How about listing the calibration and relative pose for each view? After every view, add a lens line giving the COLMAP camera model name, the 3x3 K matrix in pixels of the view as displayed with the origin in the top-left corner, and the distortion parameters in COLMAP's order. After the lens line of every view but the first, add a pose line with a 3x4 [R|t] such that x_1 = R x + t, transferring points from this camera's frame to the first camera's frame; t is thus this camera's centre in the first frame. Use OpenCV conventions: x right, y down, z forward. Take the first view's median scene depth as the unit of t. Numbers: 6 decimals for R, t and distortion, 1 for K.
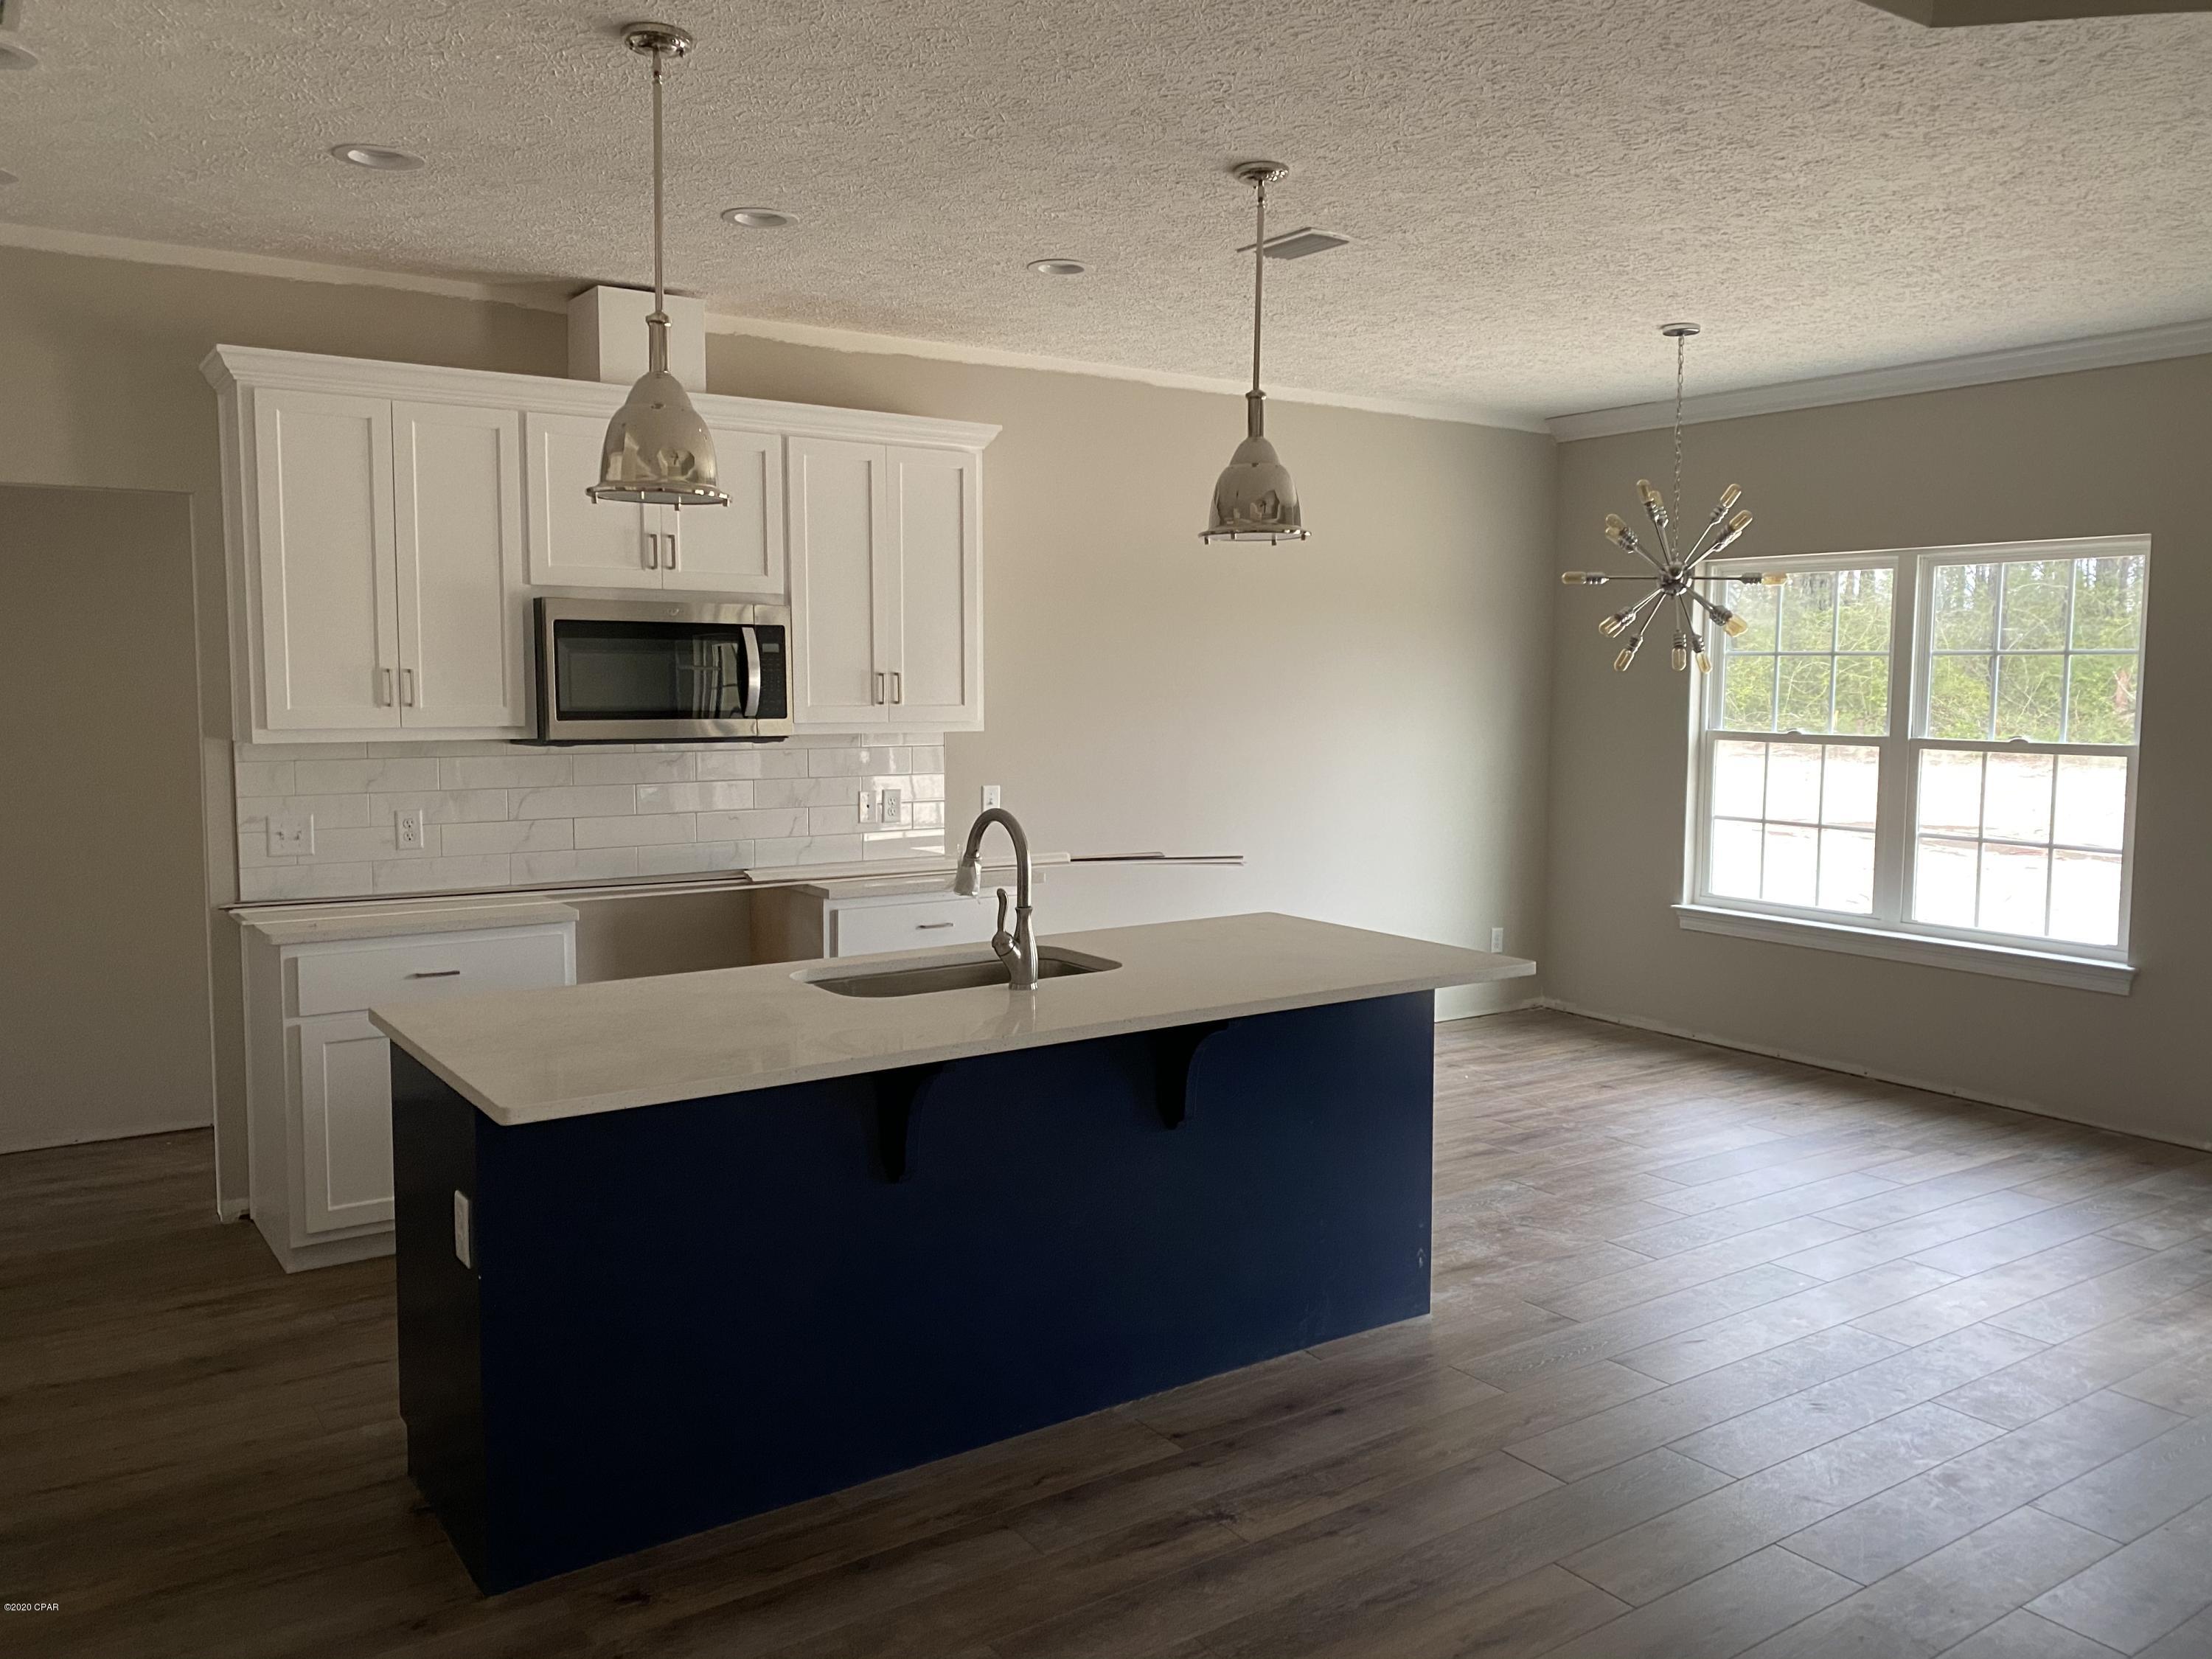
lens RADIAL K [[1705.4, 0, 1094.7], [0, 1705.4, 819.1], [0, 0, 1]] dist [0.031778, -0.023040]
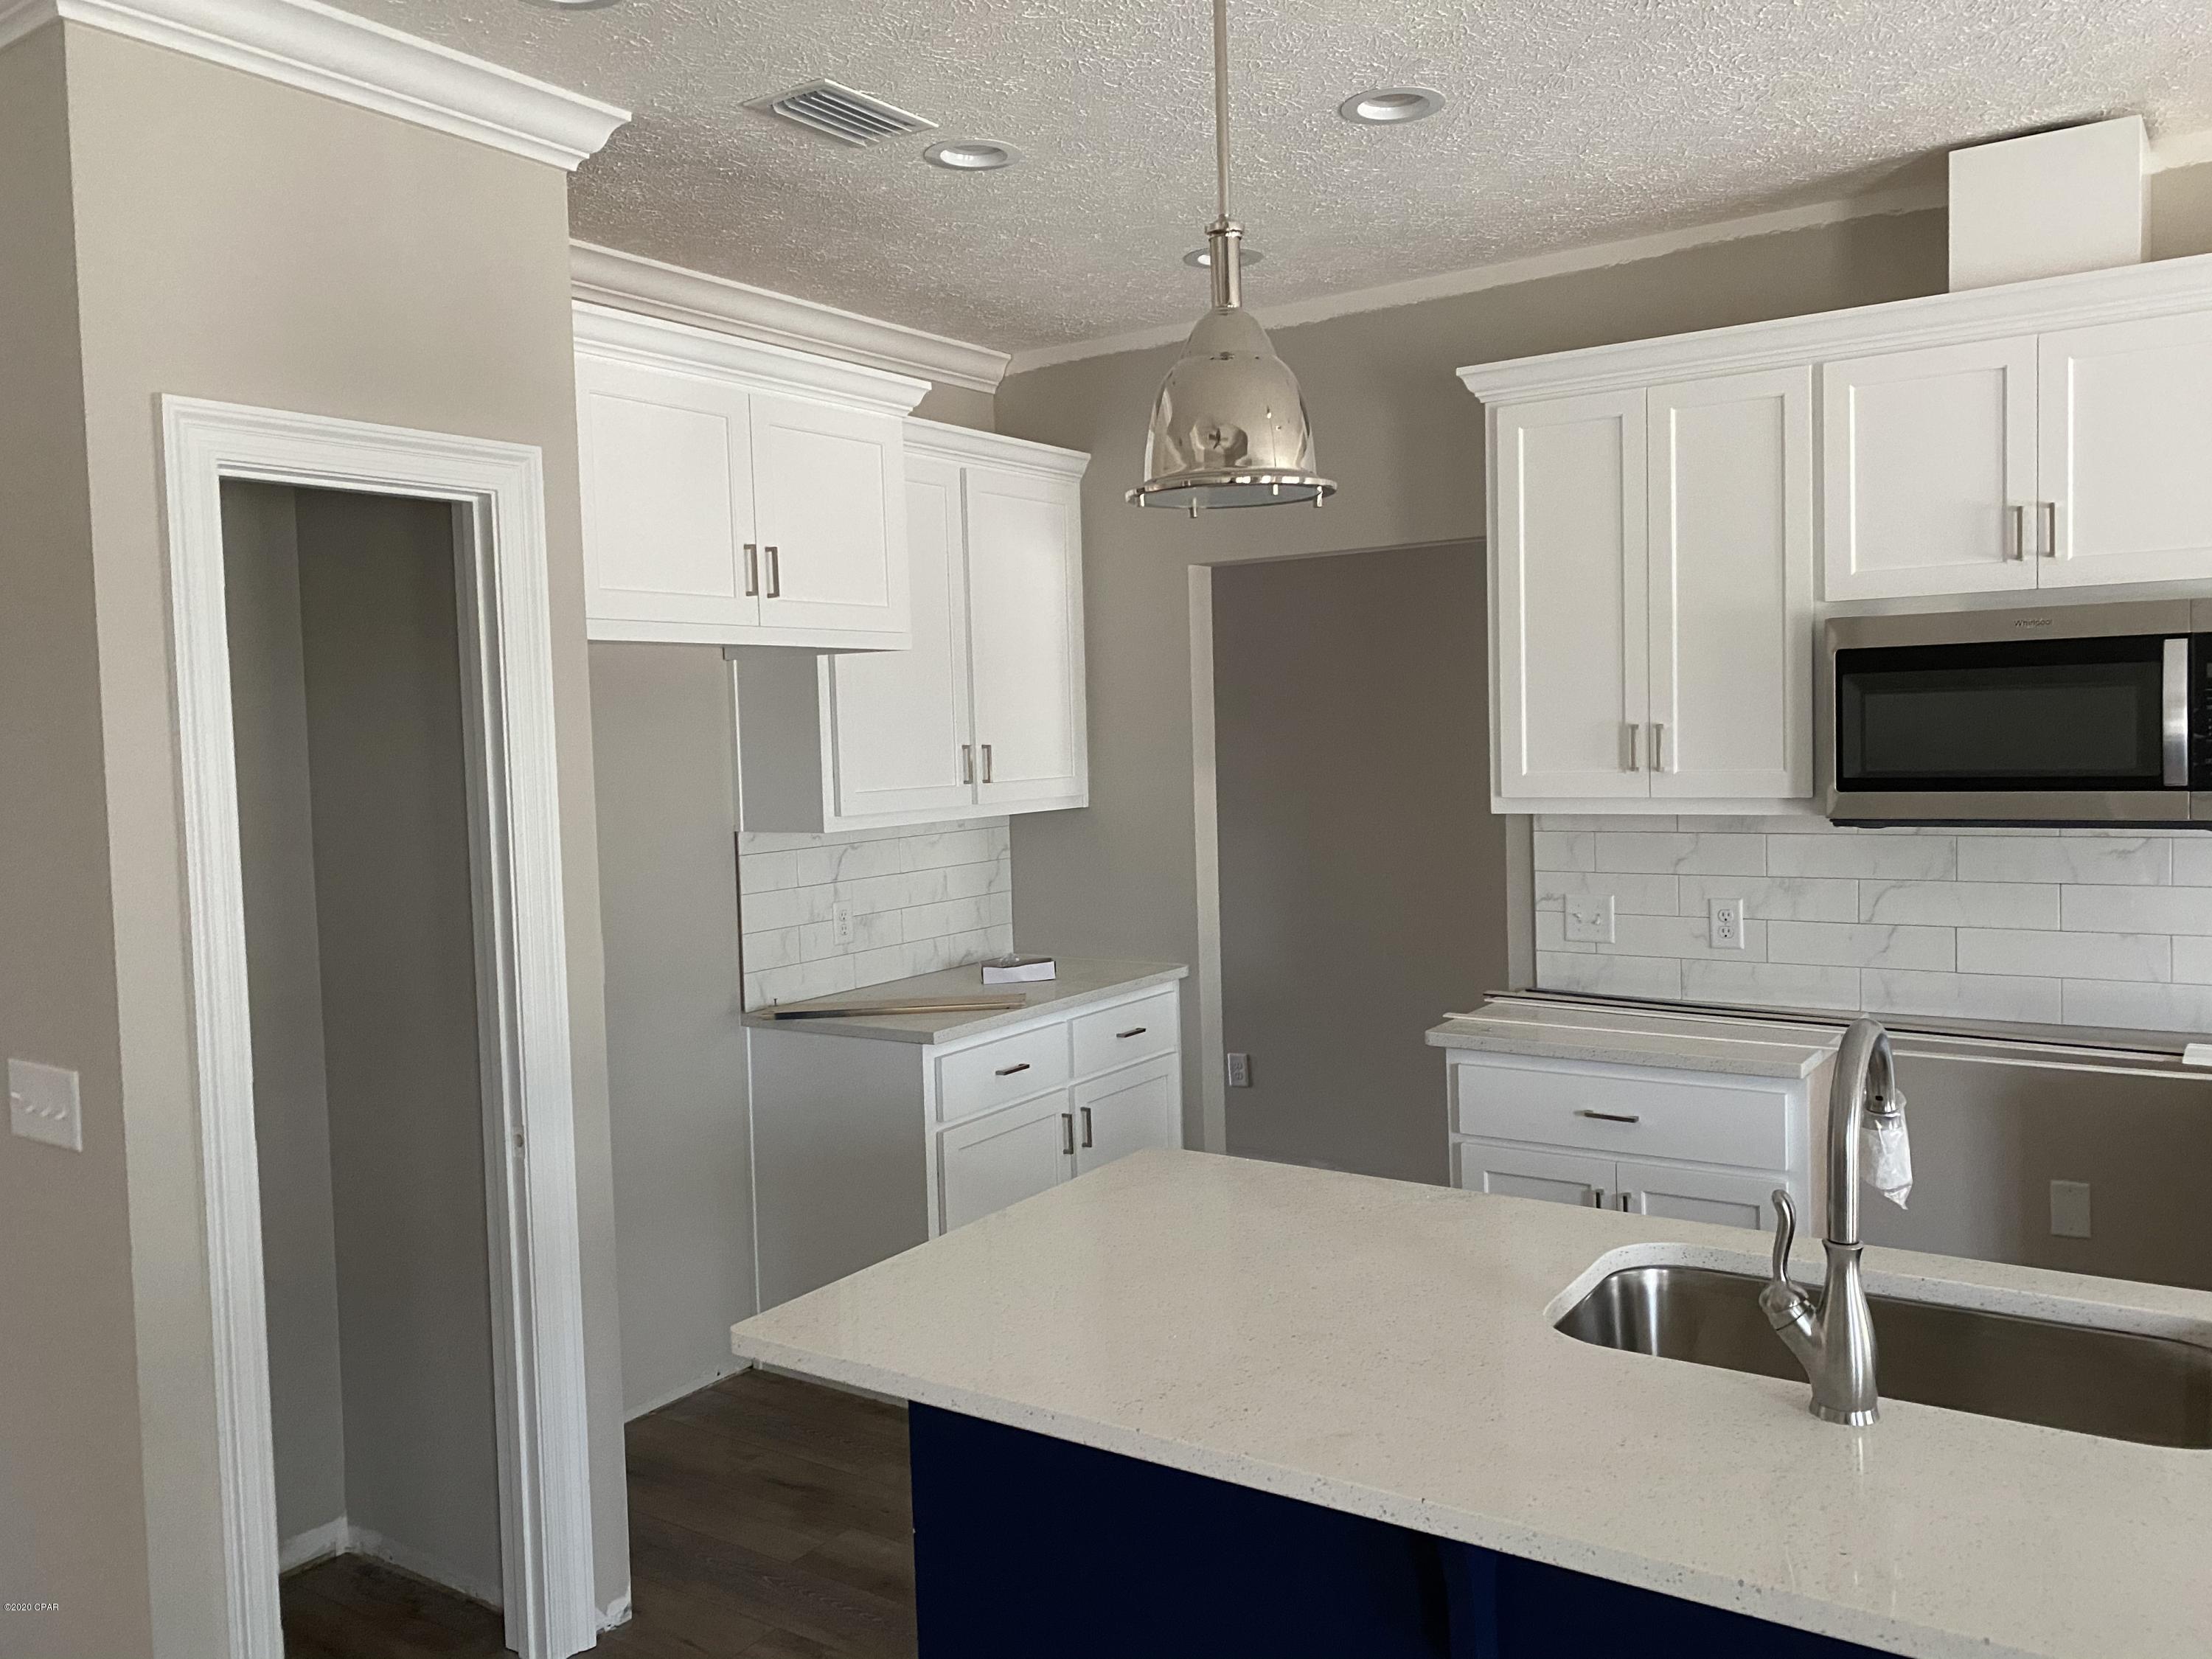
lens RADIAL K [[1705.4, 0, 1103.1], [0, 1705.4, 818.0], [0, 0, 1]] dist [0.031778, -0.023040]
pose [[0.384591, 0.037191, -0.922338, 0.220760], [-0.049284, 0.998590, 0.019716, -0.045097], [0.921771, 0.037874, 0.385882, 0.441319]]
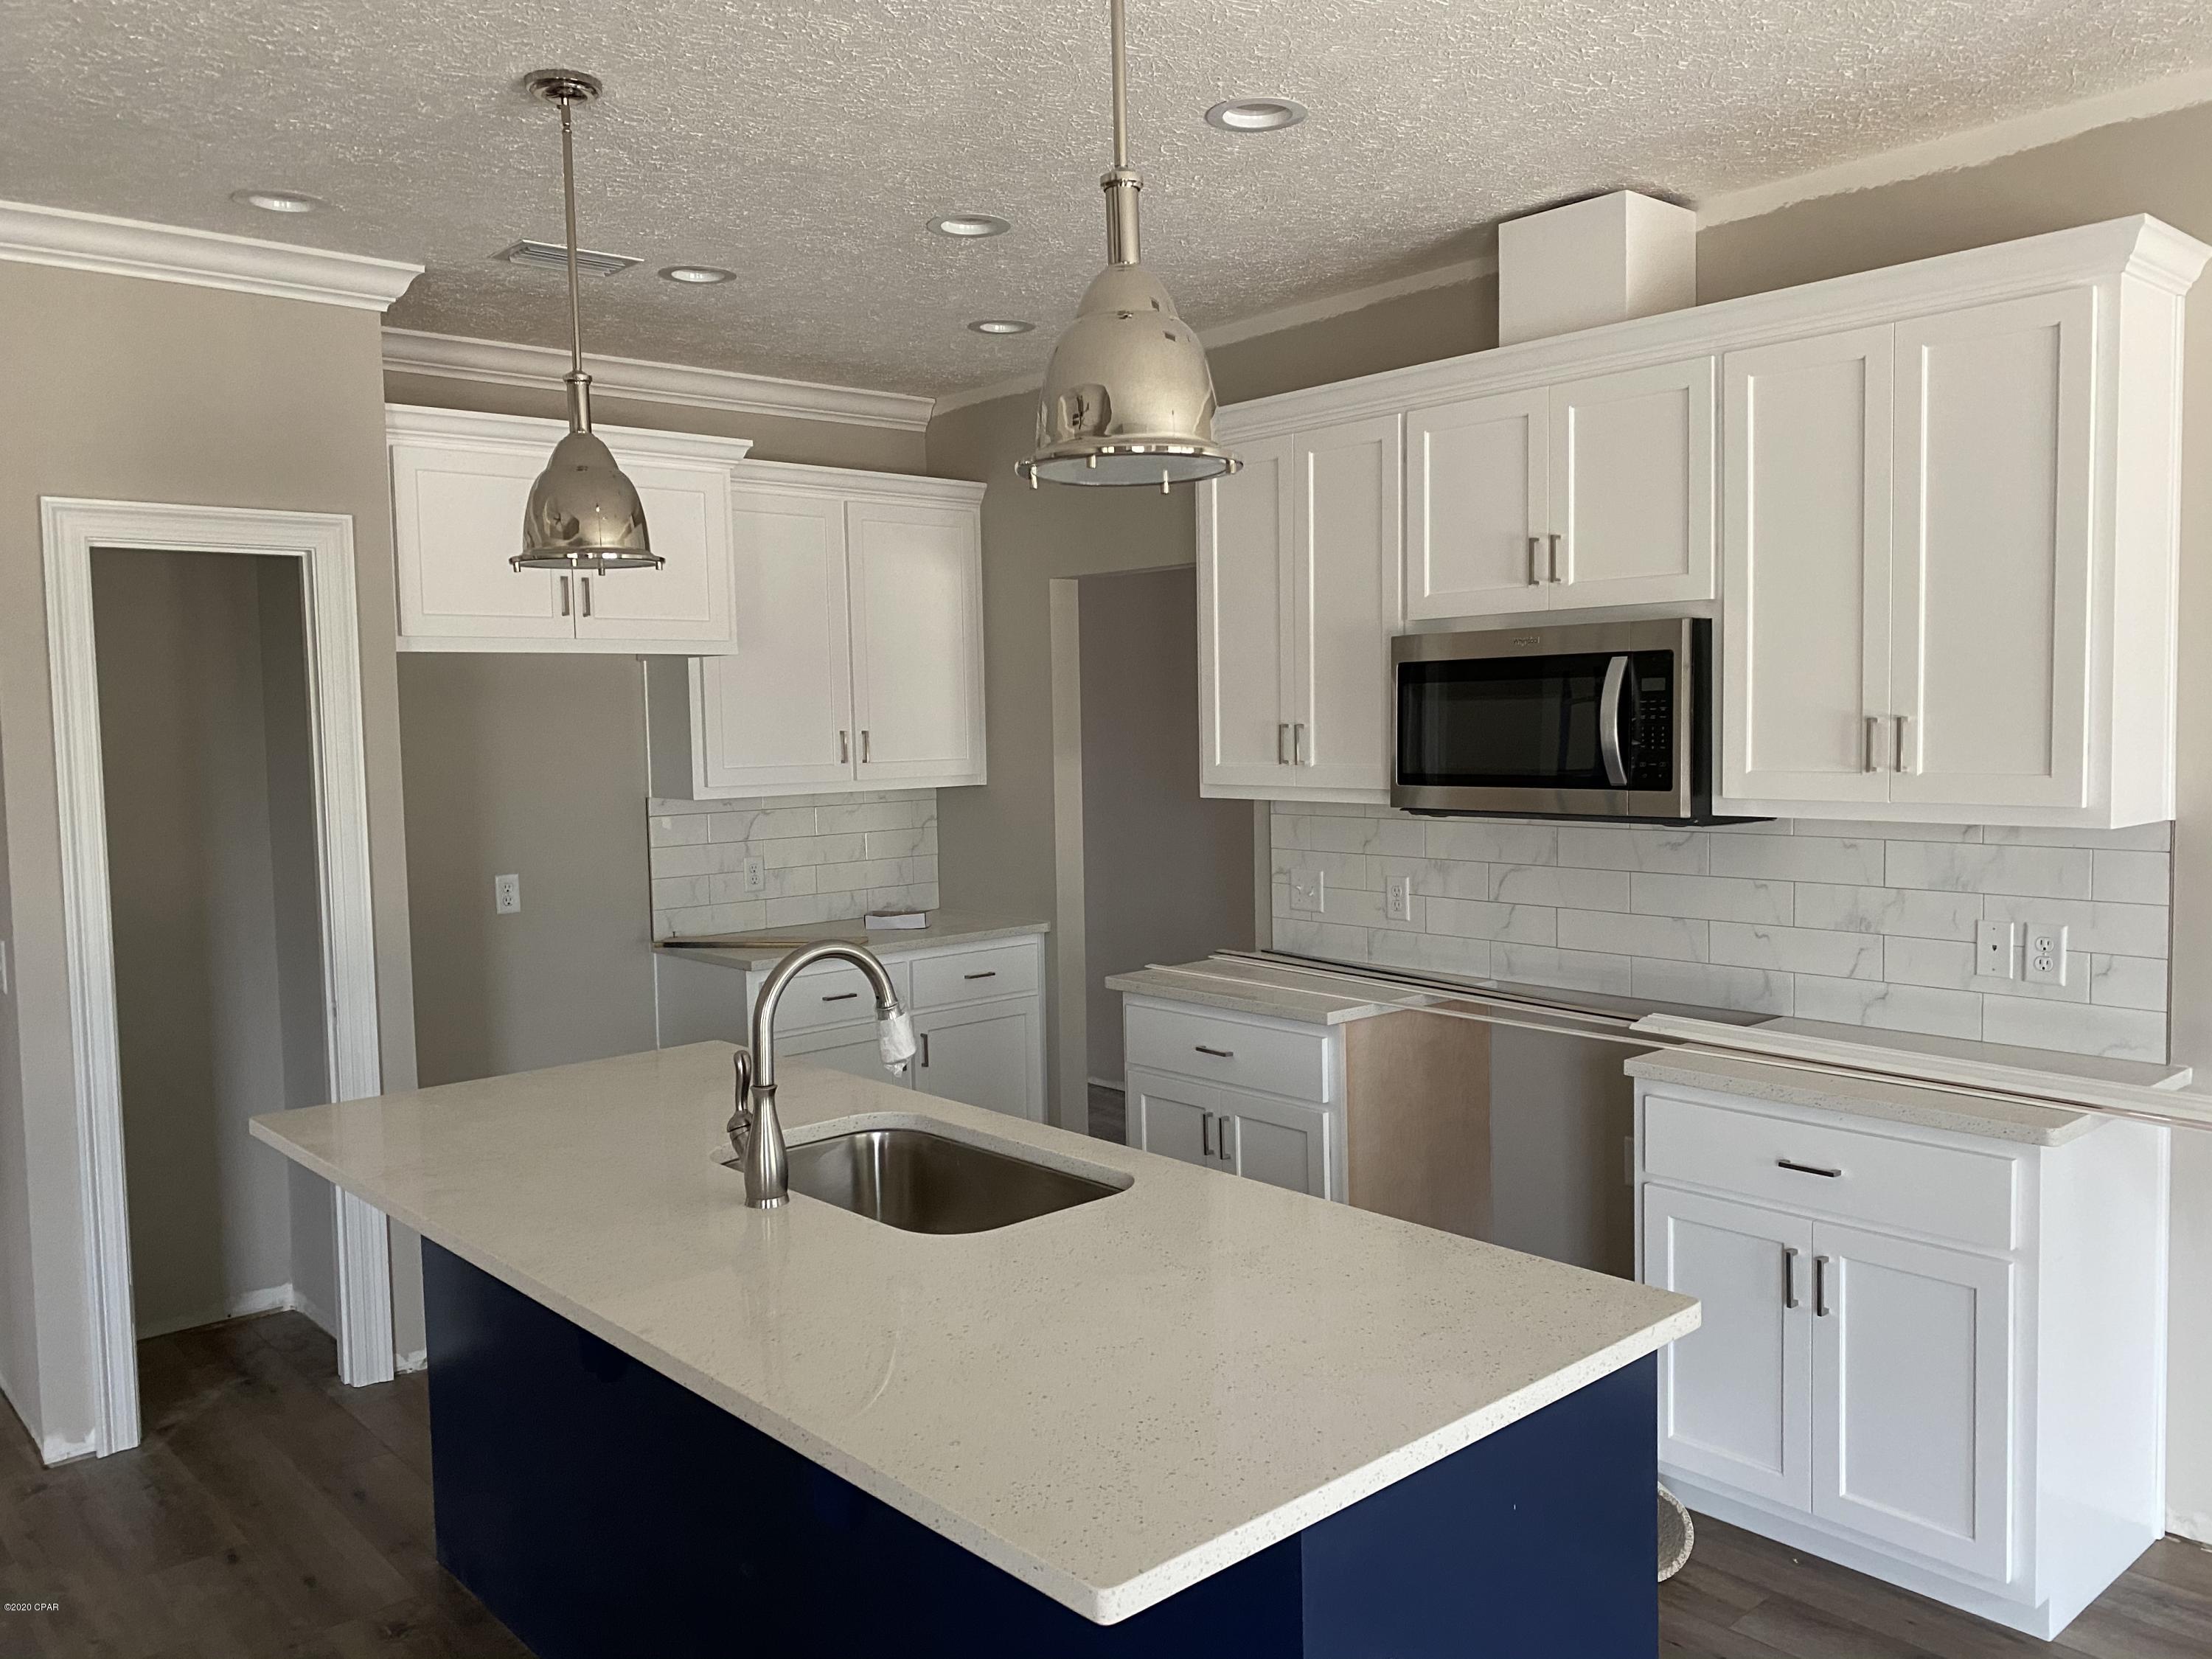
lens RADIAL K [[1705.4, 0, 1114.5], [0, 1705.4, 831.9], [0, 0, 1]] dist [0.031778, -0.023040]
pose [[0.141474, 0.065875, -0.987748, 0.473141], [-0.064826, 0.996258, 0.057158, -0.072060], [0.987817, 0.055945, 0.145215, 0.740826]]
